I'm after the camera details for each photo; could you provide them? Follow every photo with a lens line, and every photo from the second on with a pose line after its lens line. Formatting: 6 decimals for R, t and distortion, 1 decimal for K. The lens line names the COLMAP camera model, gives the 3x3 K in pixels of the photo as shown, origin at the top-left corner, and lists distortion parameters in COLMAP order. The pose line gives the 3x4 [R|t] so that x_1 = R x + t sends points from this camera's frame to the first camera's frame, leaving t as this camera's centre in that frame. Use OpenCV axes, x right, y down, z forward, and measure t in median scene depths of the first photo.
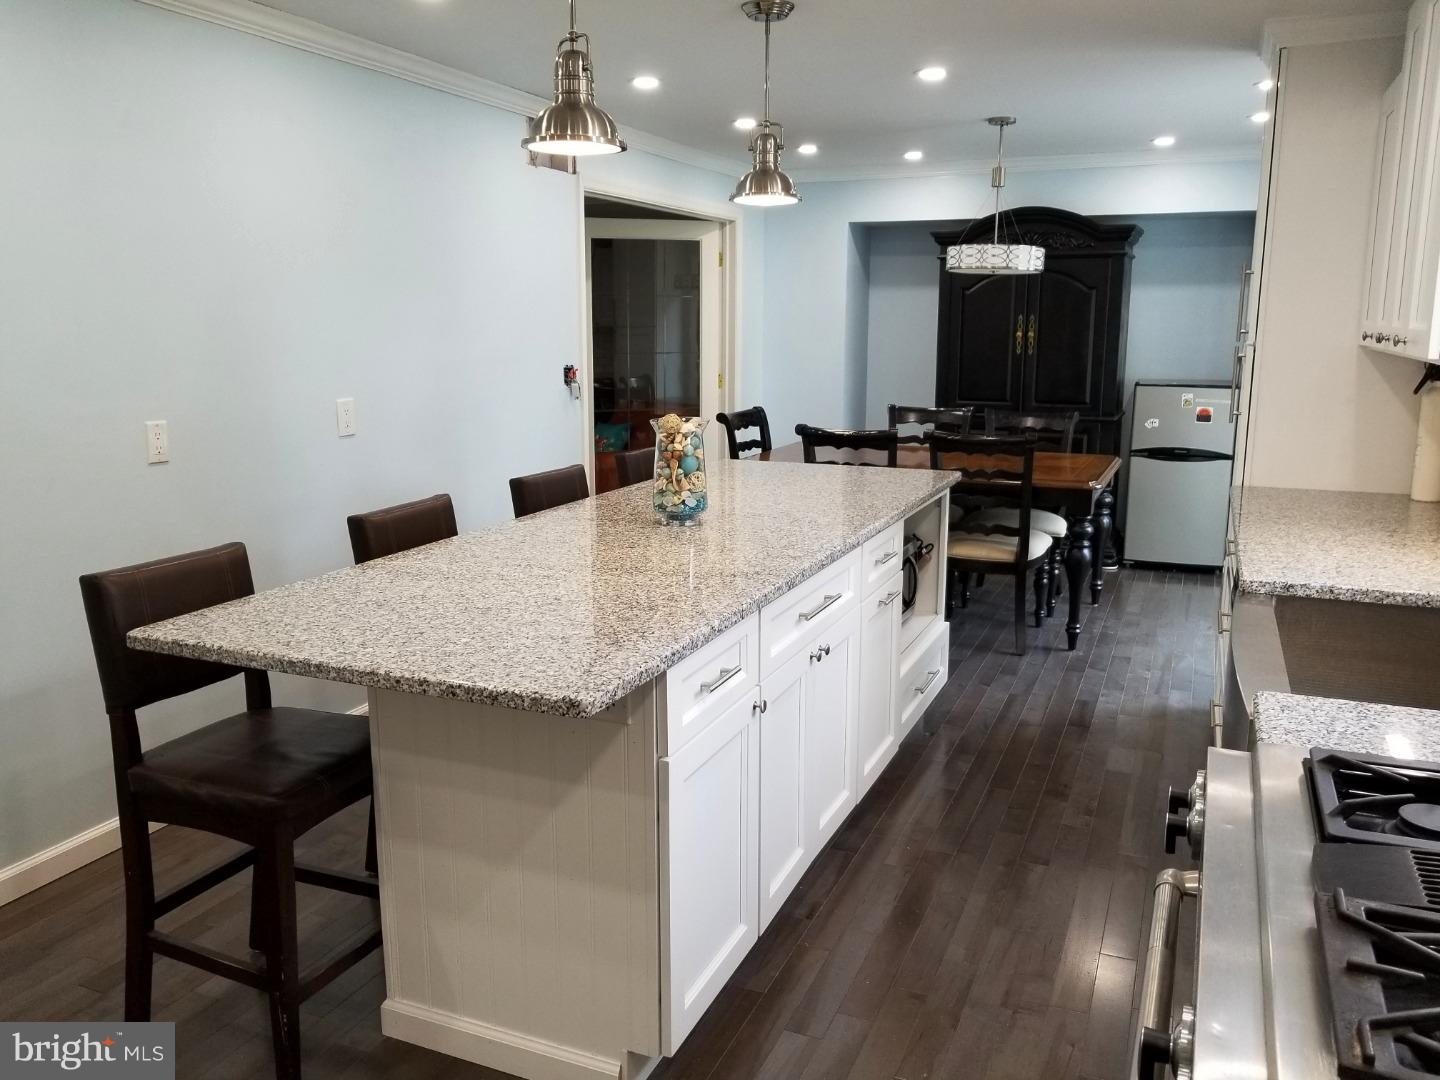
lens RADIAL K [[1154.1, 0, 713.4], [0, 1154.1, 544.6], [0, 0, 1]] dist [-0.007149, 0.008550]
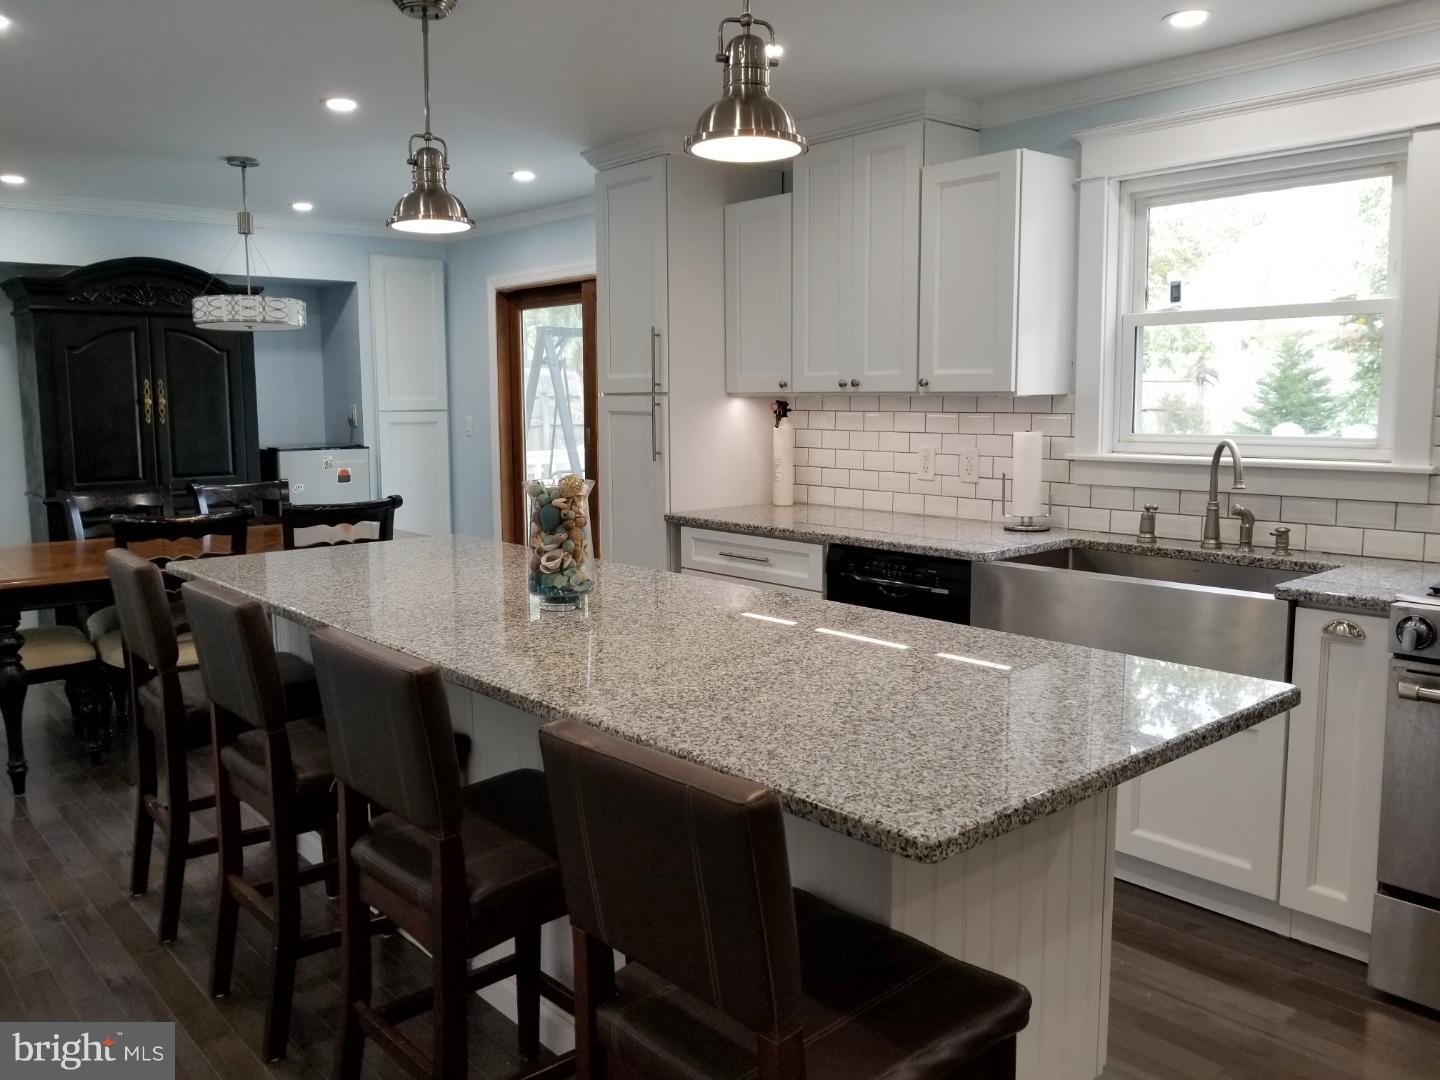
lens RADIAL K [[1154.1, 0, 712.4], [0, 1154.1, 532.8], [0, 0, 1]] dist [-0.007149, 0.008550]
pose [[0.440091, -0.116317, 0.890388, -0.409957], [0.185716, 0.981926, 0.036482, -0.046017], [-0.878538, 0.149304, 0.453739, 0.303346]]
